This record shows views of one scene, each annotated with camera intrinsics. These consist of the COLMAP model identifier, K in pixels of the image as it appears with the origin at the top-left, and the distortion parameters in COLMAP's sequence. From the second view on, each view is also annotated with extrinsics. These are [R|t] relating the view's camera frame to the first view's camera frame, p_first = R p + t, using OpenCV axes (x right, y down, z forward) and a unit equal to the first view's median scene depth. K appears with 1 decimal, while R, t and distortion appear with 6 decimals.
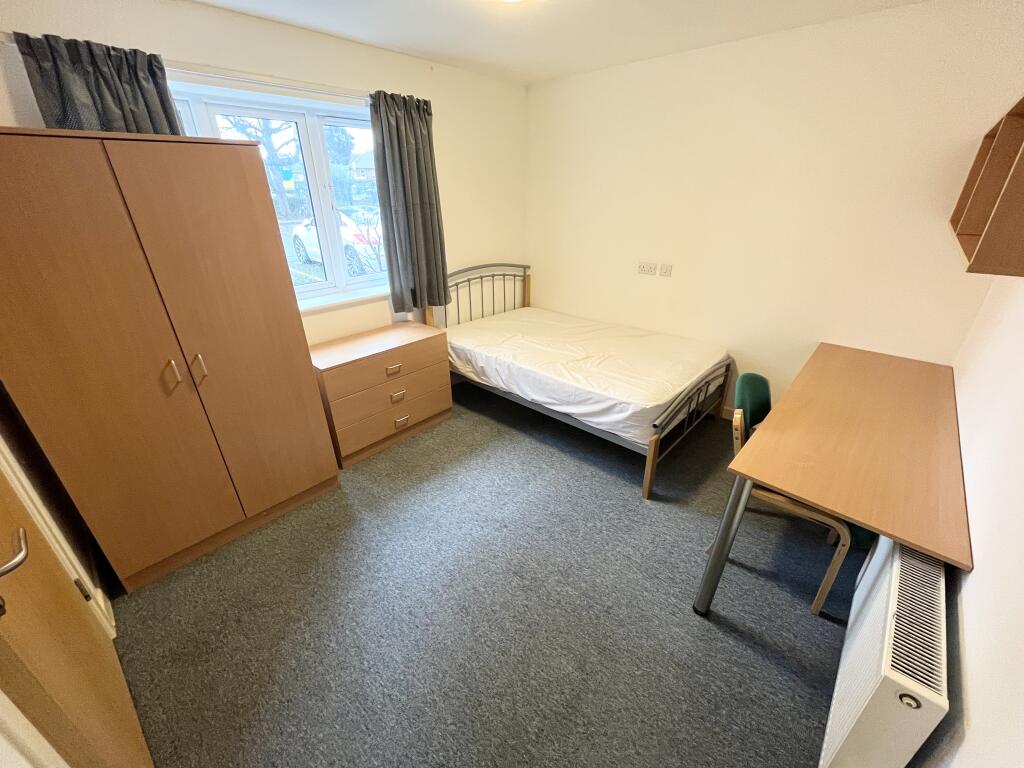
lens RADIAL K [[413.5, 0, 512.0], [0, 413.5, 384.0], [0, 0, 1]] dist [-0.000981, 0.000218]
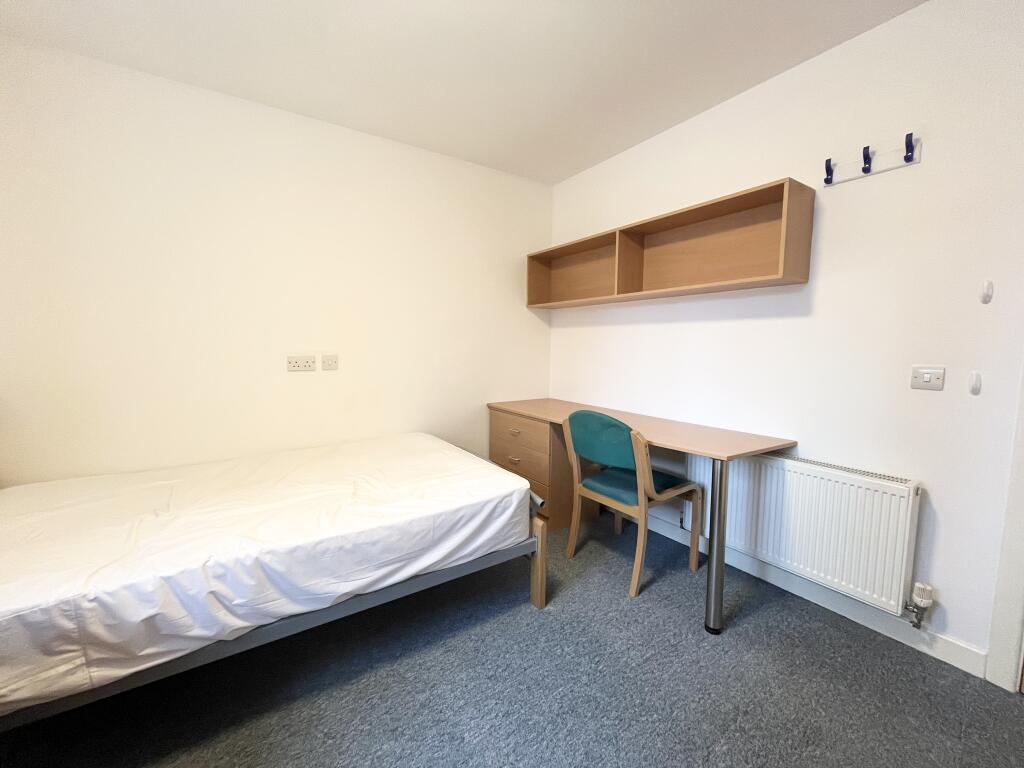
lens RADIAL K [[413.5, 0, 512.0], [0, 413.5, 384.0], [0, 0, 1]] dist [-0.000981, 0.000218]
pose [[0.234796, -0.085216, 0.968302, -0.349736], [0.404678, 0.914289, -0.017664, -0.099959], [-0.883802, 0.395998, 0.249156, 0.601266]]
